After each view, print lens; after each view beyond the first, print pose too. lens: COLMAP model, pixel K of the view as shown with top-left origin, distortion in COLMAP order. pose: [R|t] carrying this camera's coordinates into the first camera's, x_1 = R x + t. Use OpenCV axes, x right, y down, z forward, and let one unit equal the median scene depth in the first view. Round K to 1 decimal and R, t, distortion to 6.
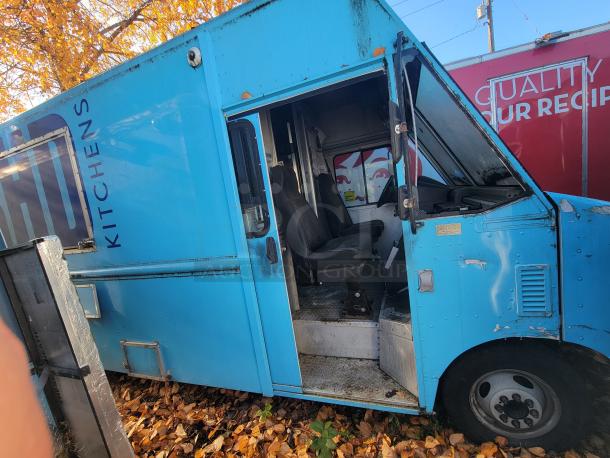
lens RADIAL K [[270.6, 0, 308.1], [0, 270.6, 235.4], [0, 0, 1]] dist [0.001970, 0.000290]
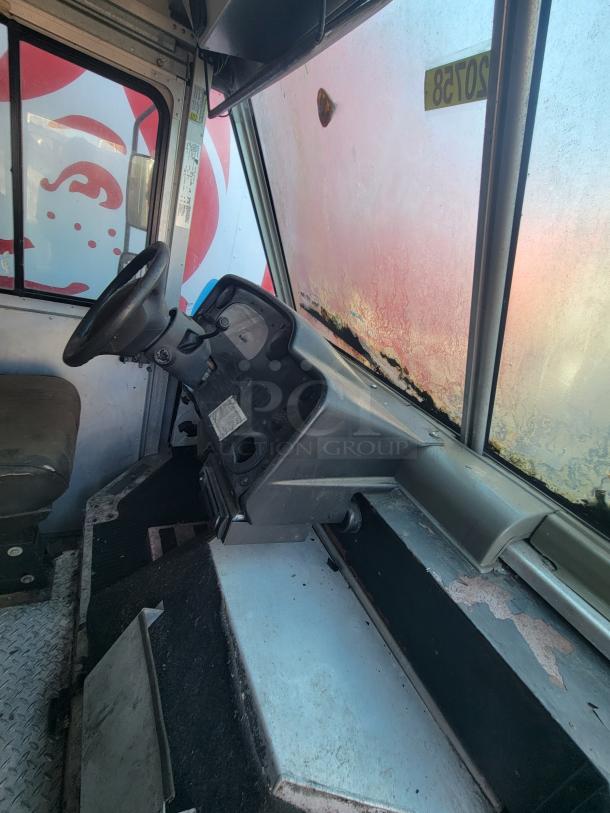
lens RADIAL K [[360.7, 0, 299.0], [0, 360.7, 405.9], [0, 0, 1]] dist [0.001970, 0.000290]
pose [[0.630262, 0.024751, 0.775988, 0.138317], [-0.274227, 0.942165, 0.192677, -0.167804], [-0.726340, -0.334233, 0.600598, 0.630939]]
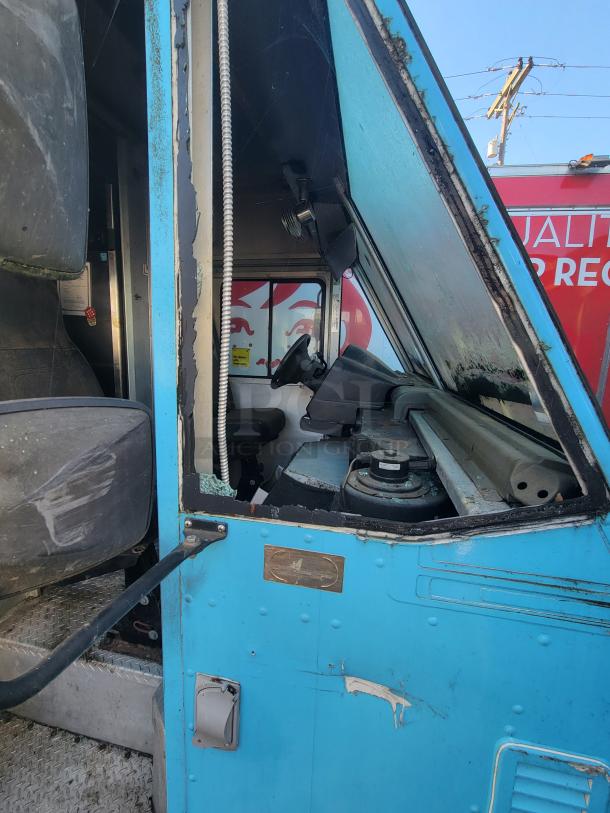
lens RADIAL K [[360.7, 0, 298.7], [0, 360.7, 404.2], [0, 0, 1]] dist [0.001970, 0.000290]
pose [[0.973691, 0.153083, 0.168792, 0.179332], [-0.155658, 0.987809, 0.002054, -0.077384], [-0.166420, -0.028274, 0.985650, 0.271846]]
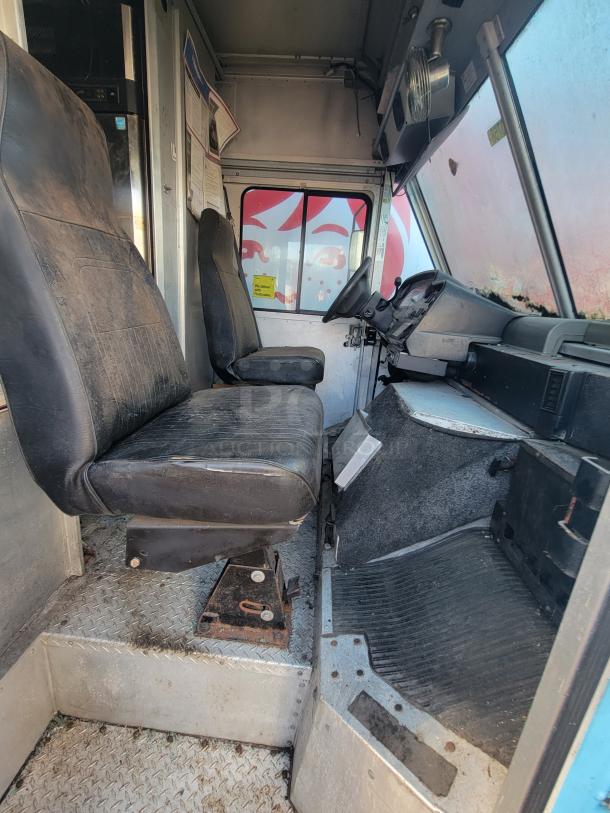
lens RADIAL K [[360.7, 0, 301.9], [0, 360.7, 404.2], [0, 0, 1]] dist [0.001970, 0.000290]
pose [[0.936029, 0.130502, 0.326832, 0.039505], [-0.176240, 0.977682, 0.114359, -0.030297], [-0.304614, -0.164644, 0.938138, 0.394387]]
